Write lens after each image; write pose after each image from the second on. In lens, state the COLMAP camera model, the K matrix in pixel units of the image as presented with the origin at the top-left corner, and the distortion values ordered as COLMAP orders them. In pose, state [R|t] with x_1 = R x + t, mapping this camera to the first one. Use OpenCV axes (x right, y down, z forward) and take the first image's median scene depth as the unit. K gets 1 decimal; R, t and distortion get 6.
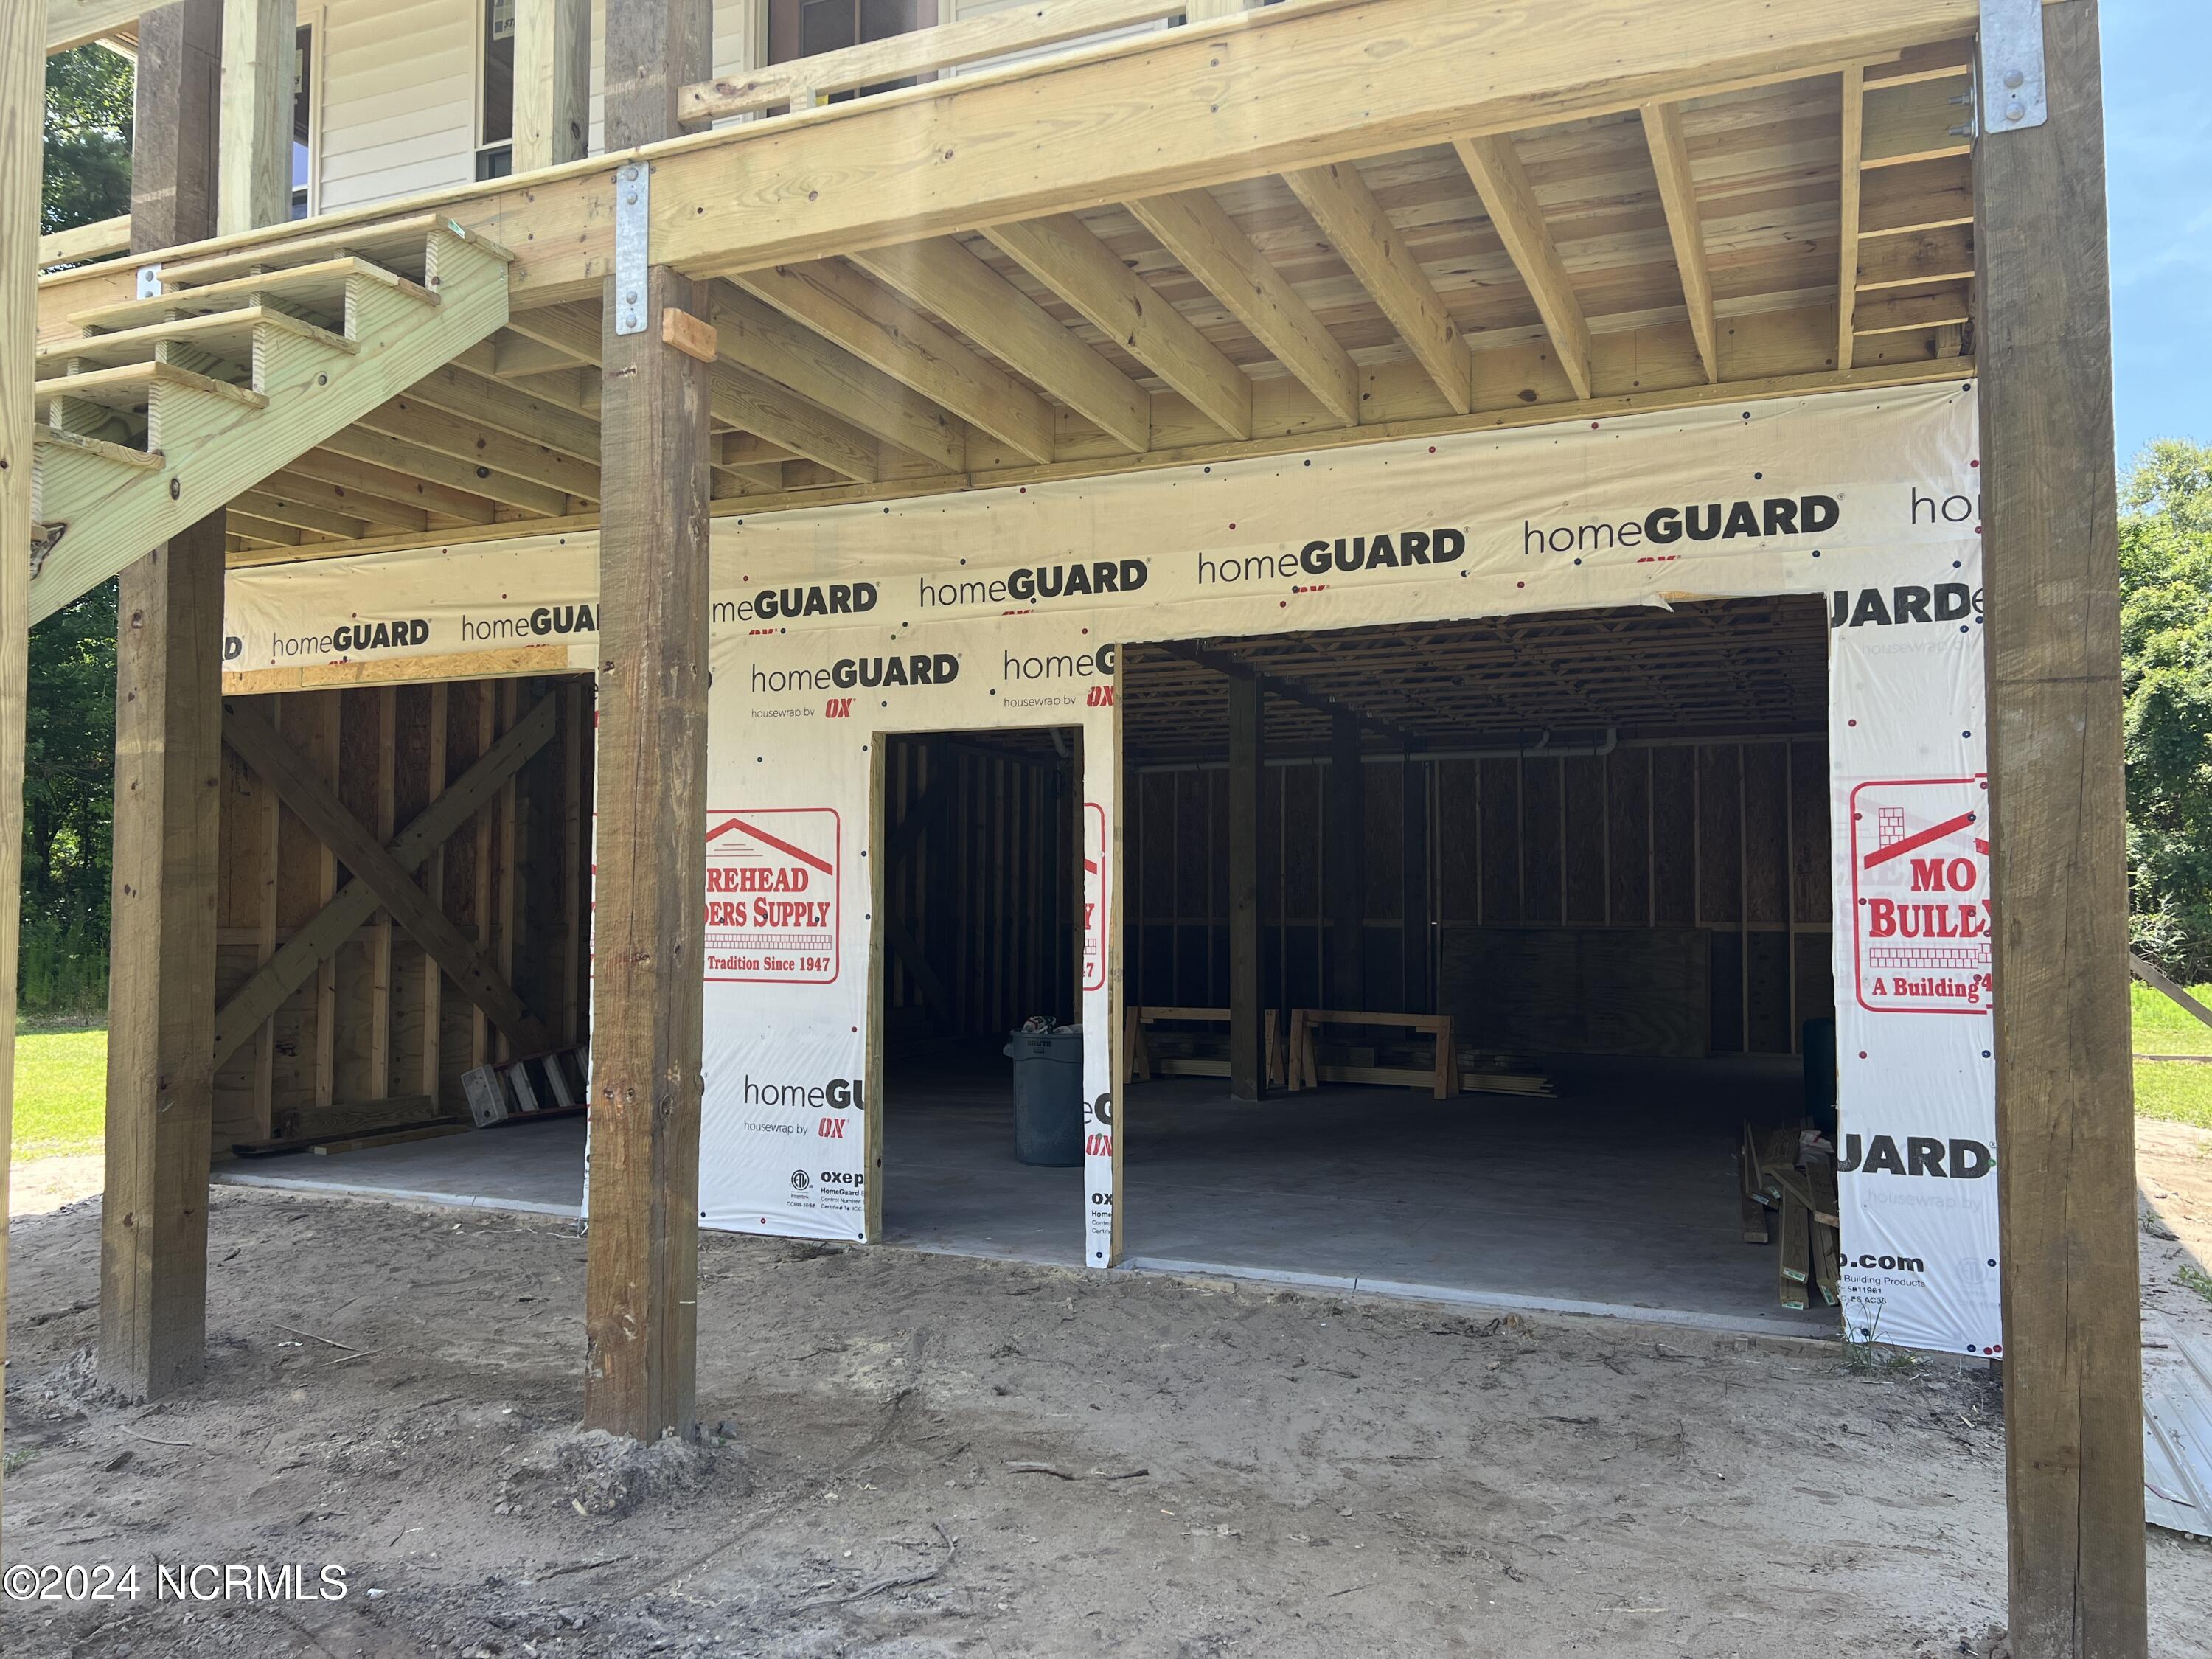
lens RADIAL K [[1670.2, 0, 1092.8], [0, 1670.2, 835.3], [0, 0, 1]] dist [0.064364, -0.069524]
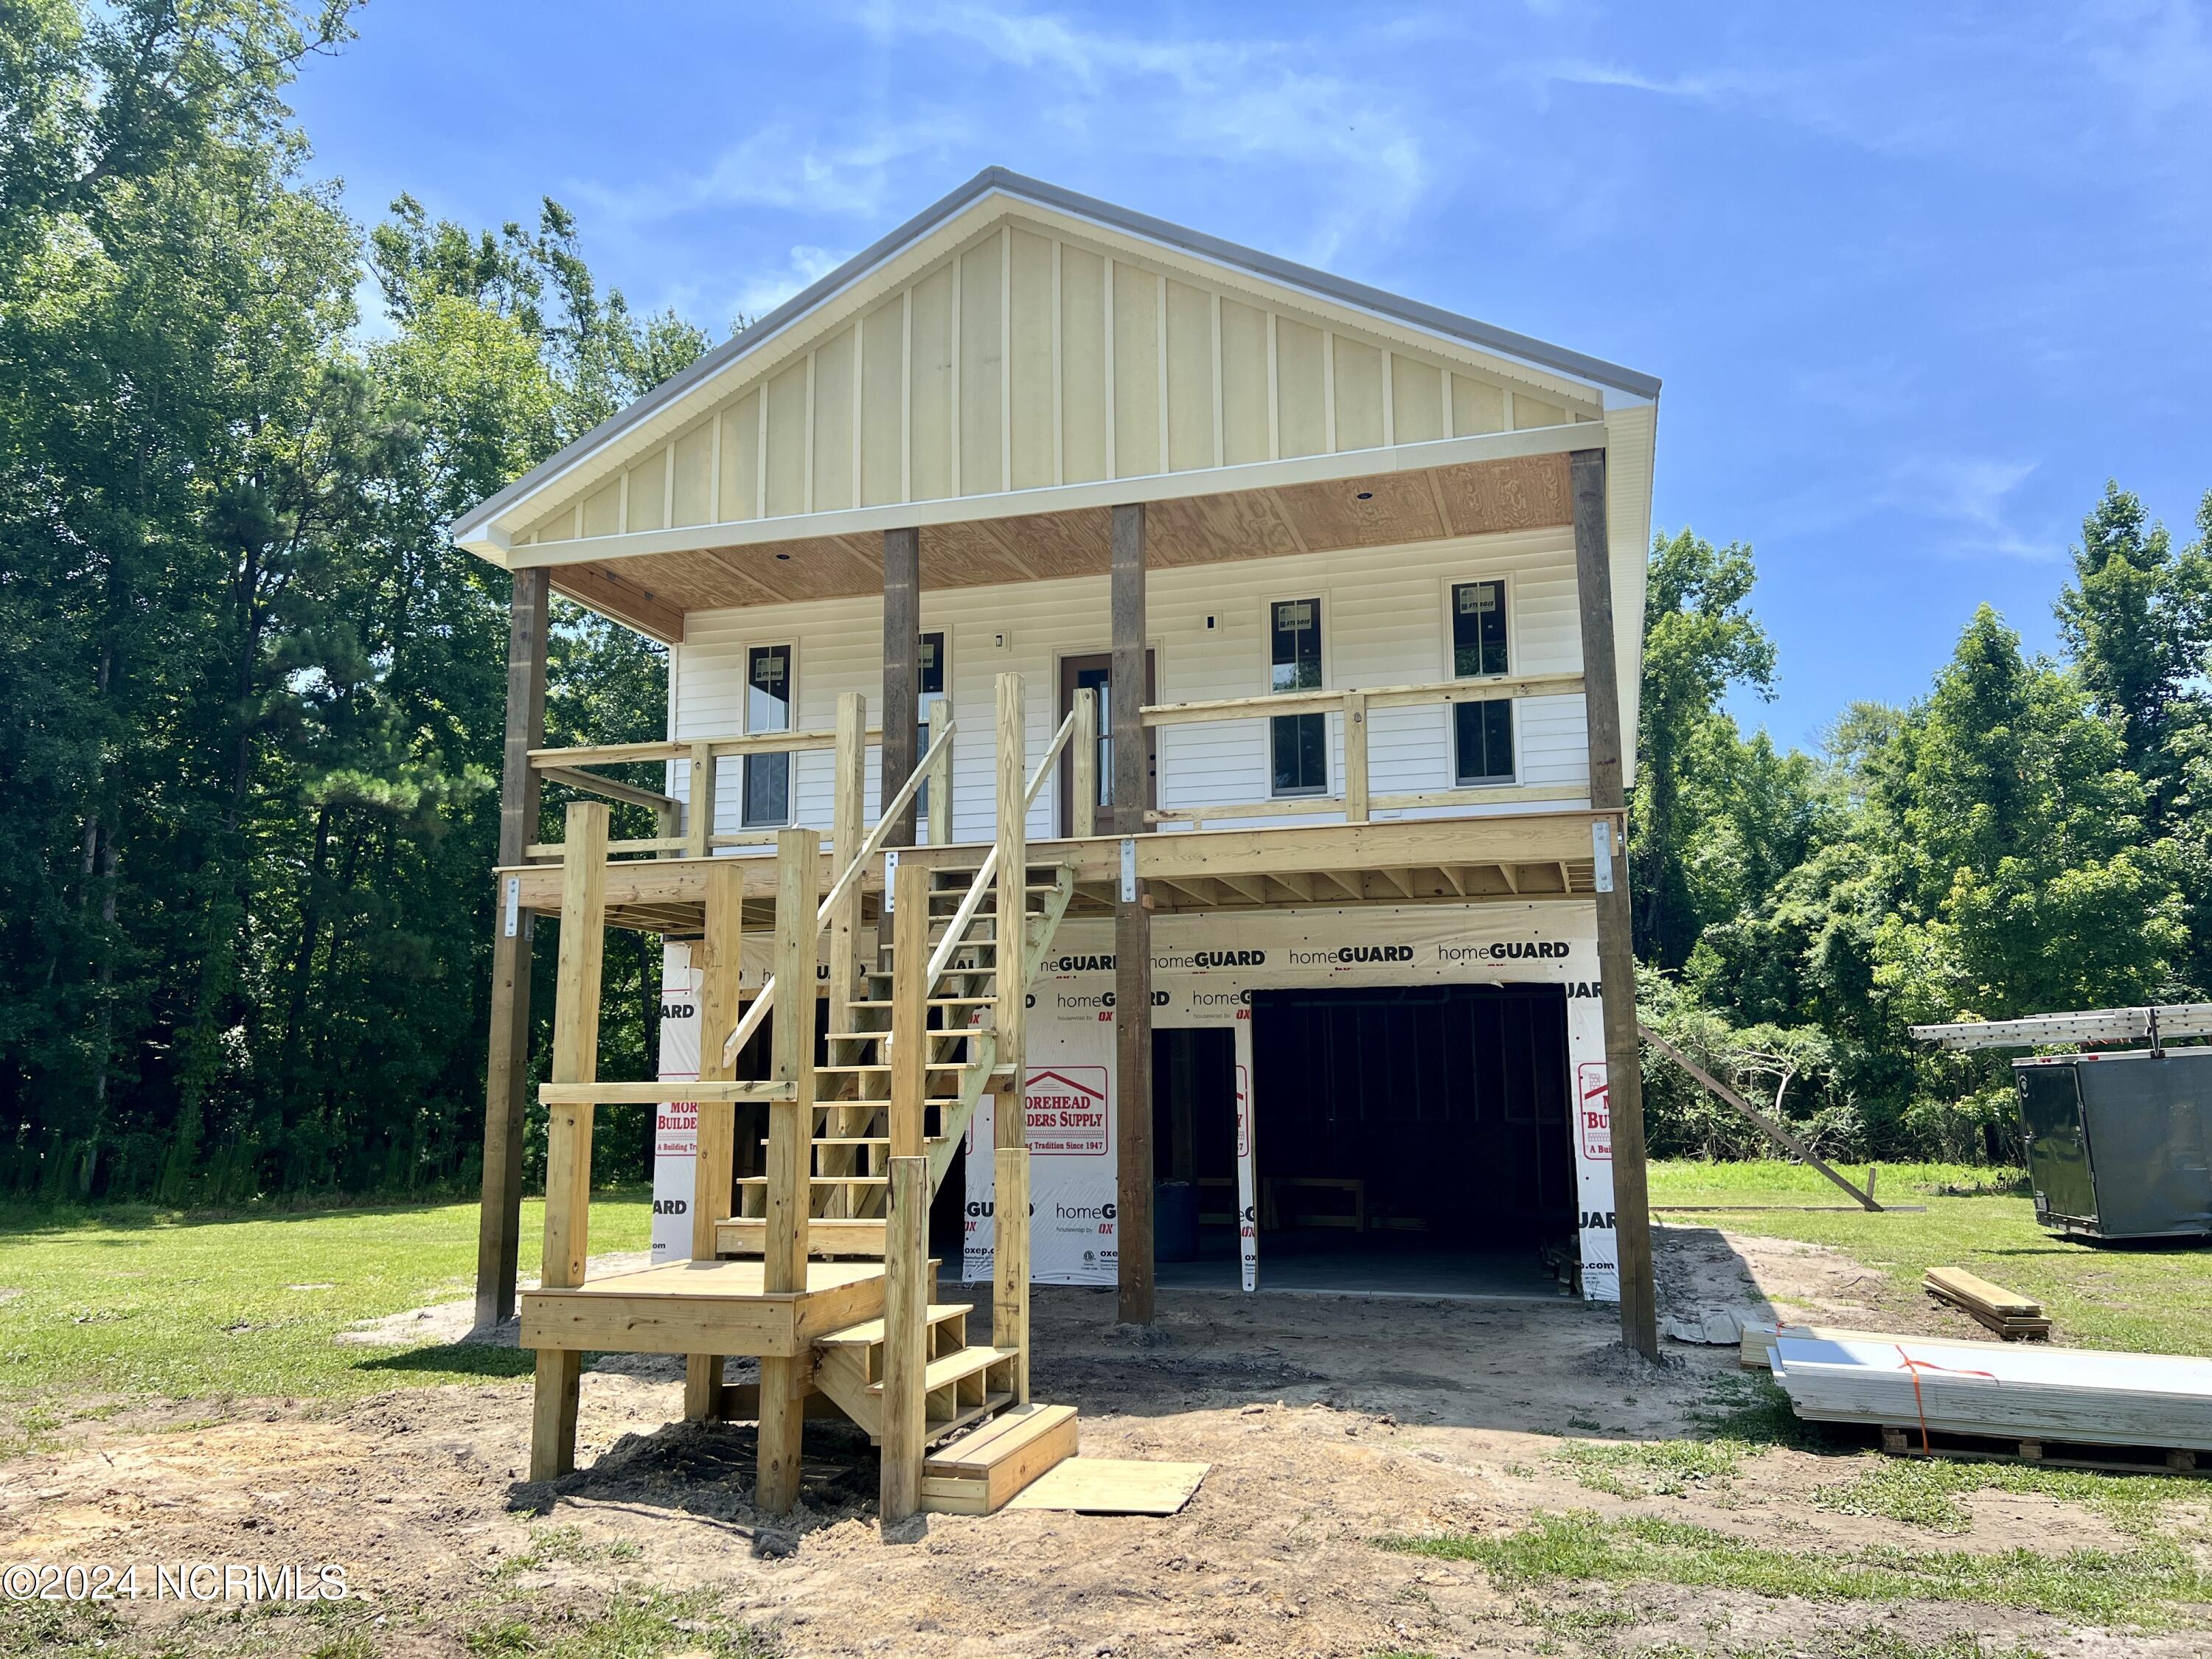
lens RADIAL K [[1670.2, 0, 1105.6], [0, 1670.2, 804.0], [0, 0, 1]] dist [0.064364, -0.069524]
pose [[0.992732, 0.014290, 0.119495, -0.427876], [0.001459, 0.991423, -0.130681, -0.071477], [-0.120338, 0.129905, 0.984197, -1.108919]]
